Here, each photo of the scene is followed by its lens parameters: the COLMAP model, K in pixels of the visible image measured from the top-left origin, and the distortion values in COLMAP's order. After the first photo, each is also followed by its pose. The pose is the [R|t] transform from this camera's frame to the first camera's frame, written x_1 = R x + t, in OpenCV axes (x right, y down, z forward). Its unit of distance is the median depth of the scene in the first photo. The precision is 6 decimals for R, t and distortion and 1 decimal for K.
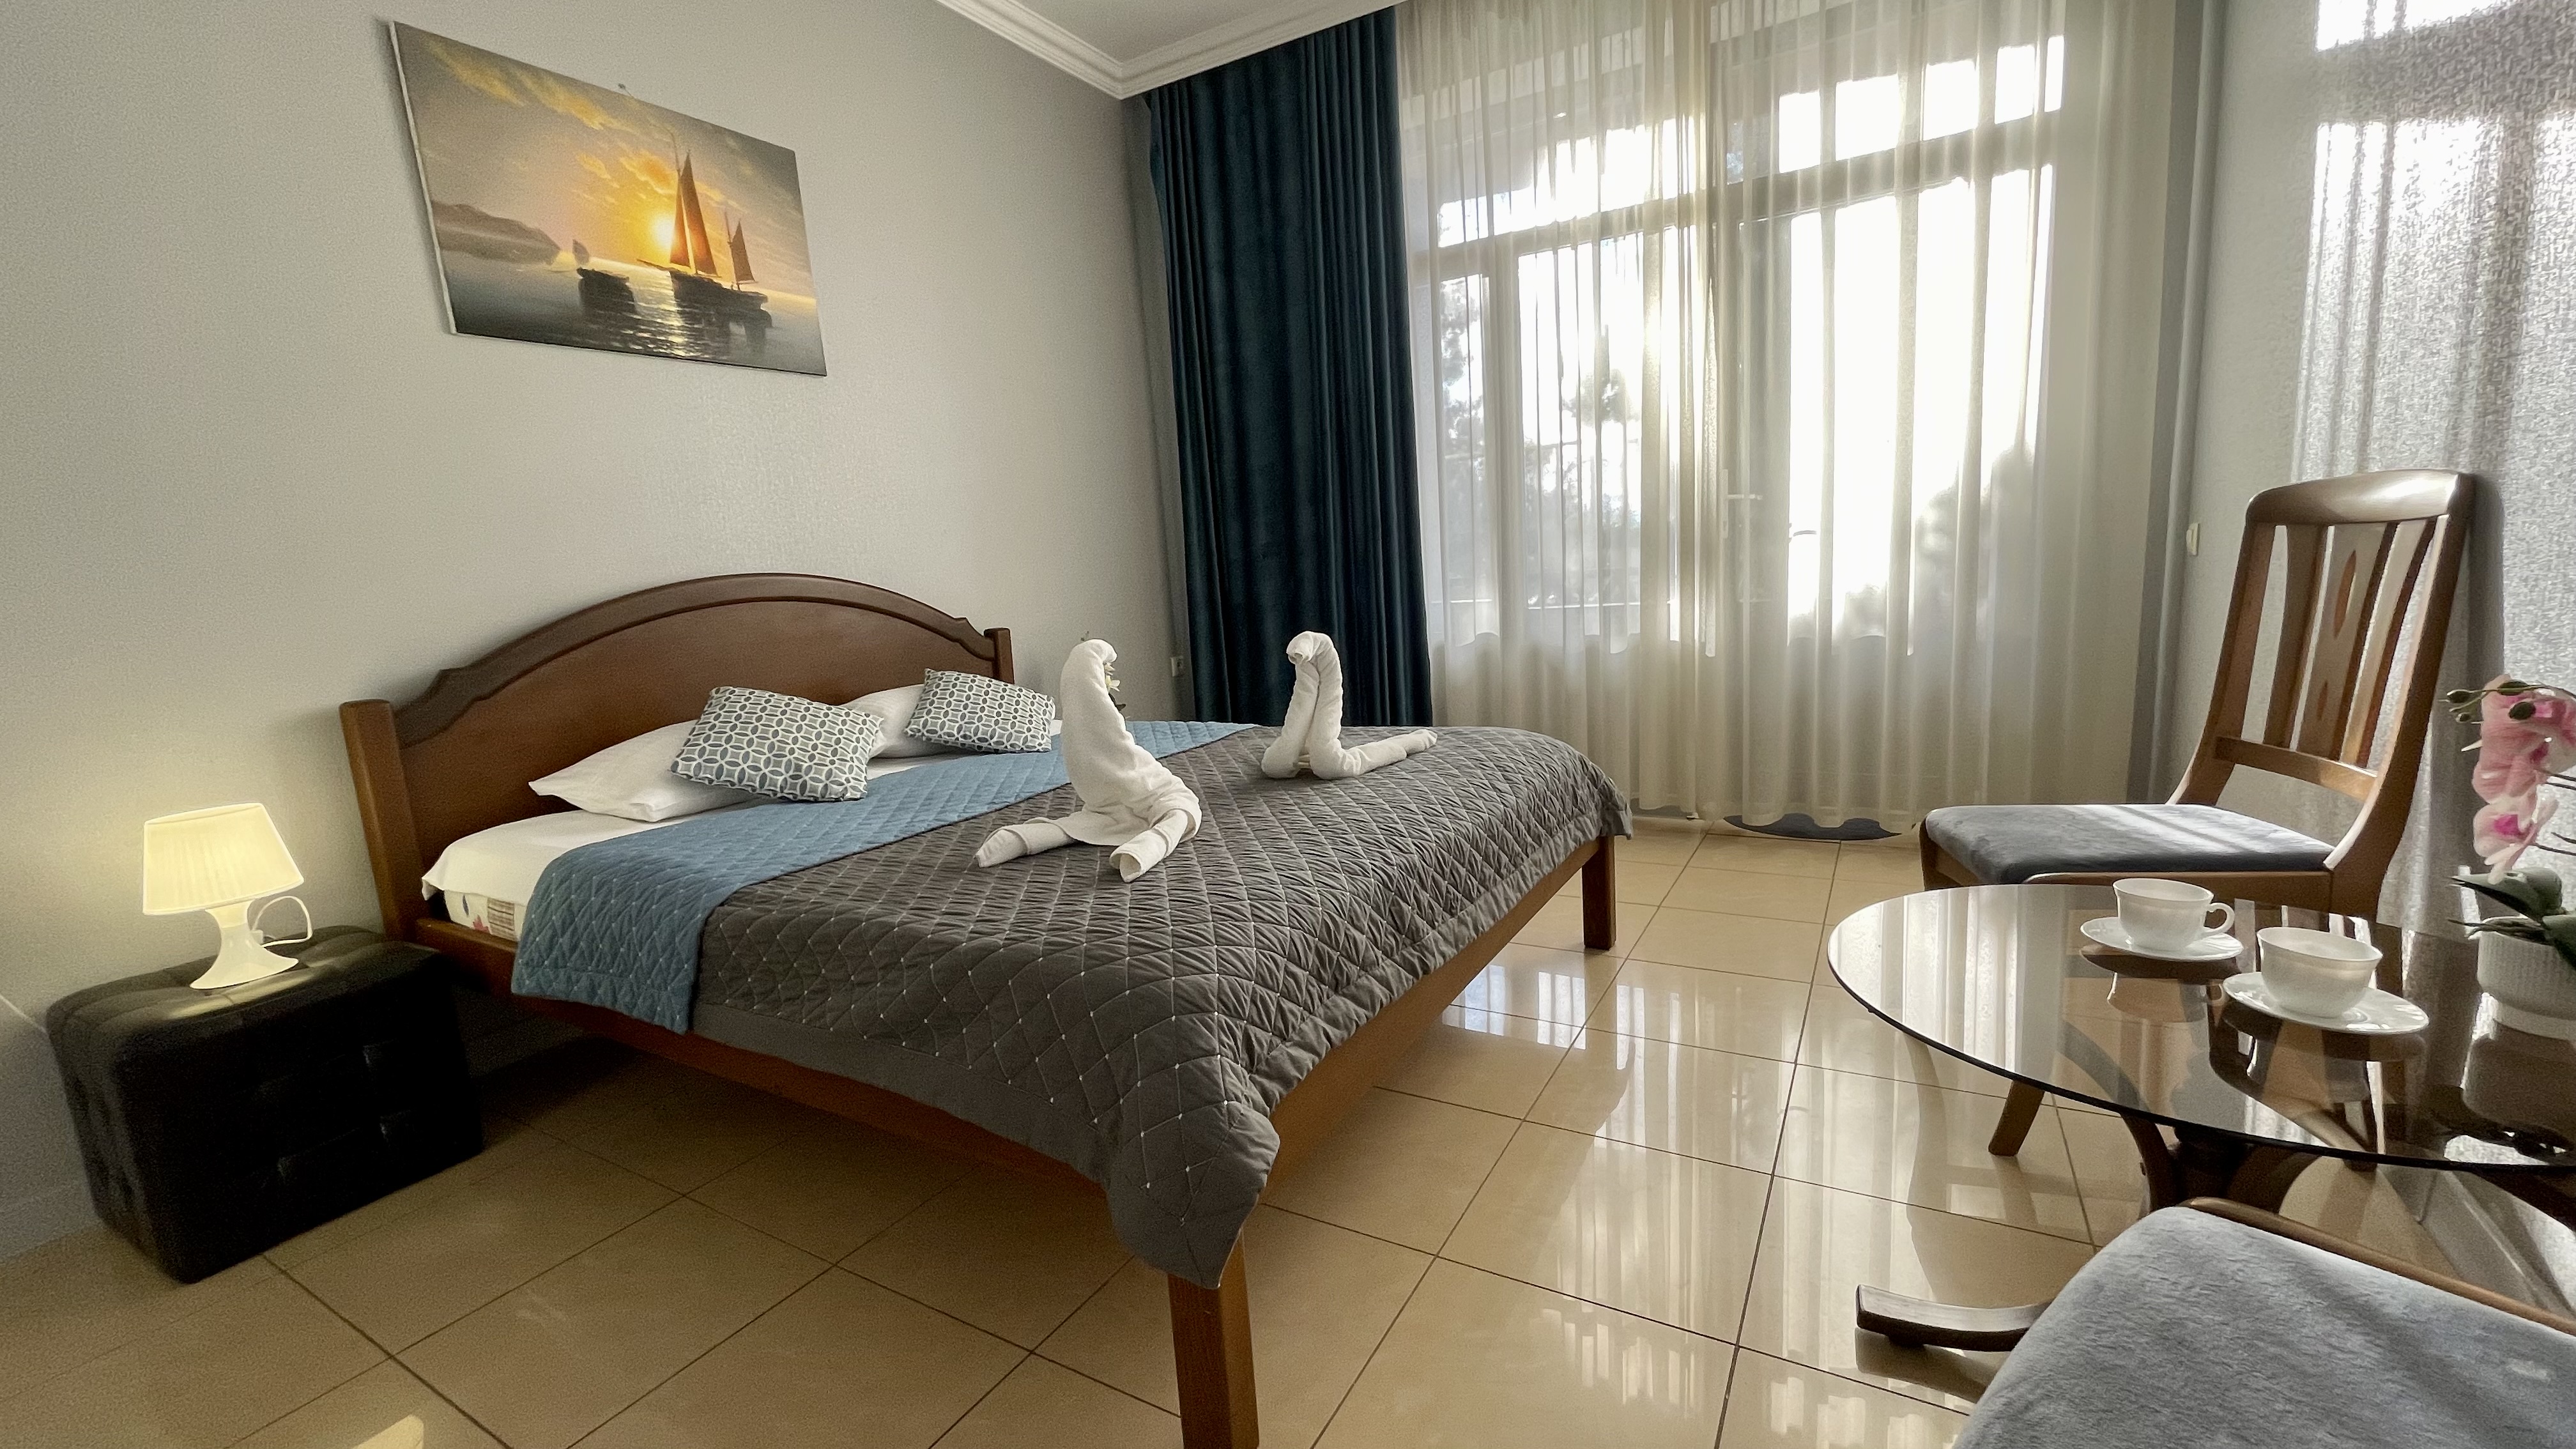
lens RADIAL K [[1042.7, 0, 1279.4], [0, 1042.7, 734.3], [0, 0, 1]] dist [-0.003320, 0.000261]
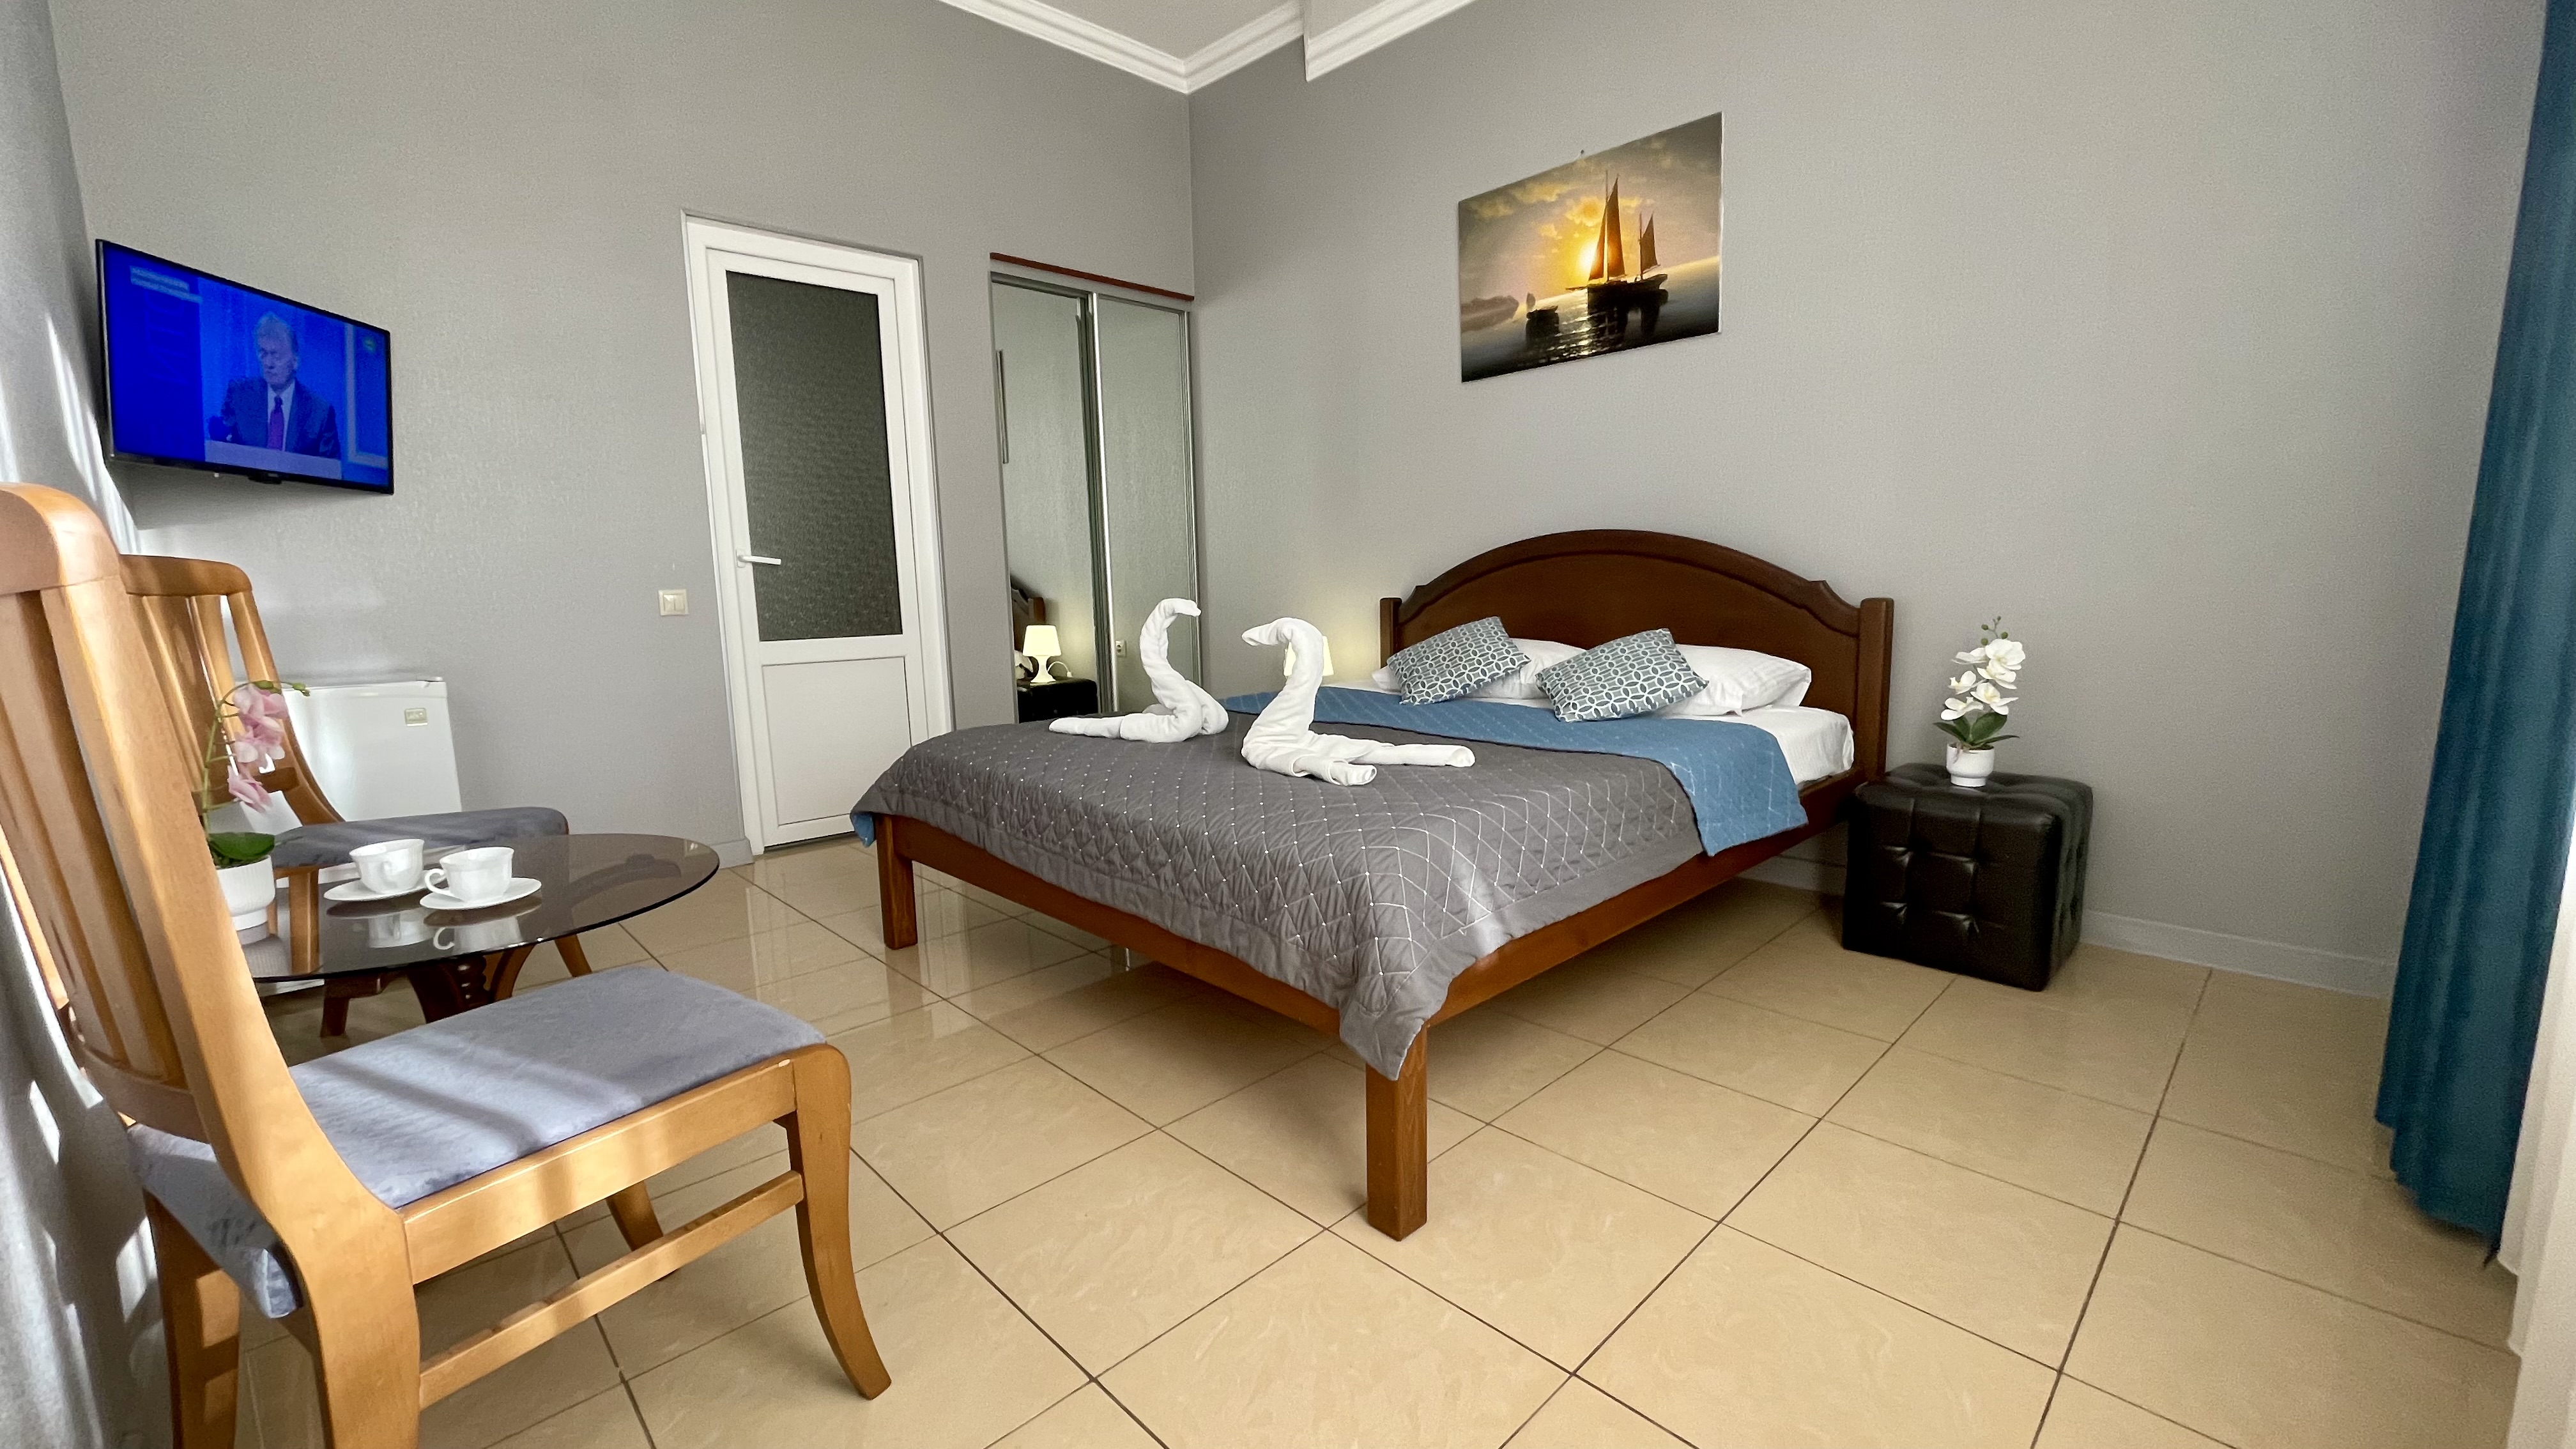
lens RADIAL K [[1042.7, 0, 1285.2], [0, 1042.7, 705.5], [0, 0, 1]] dist [-0.003320, 0.000261]
pose [[-0.262969, 0.187818, -0.946346, 0.793870], [-0.116768, 0.967463, 0.224457, -0.195203], [0.957712, 0.169528, -0.232482, 1.021933]]
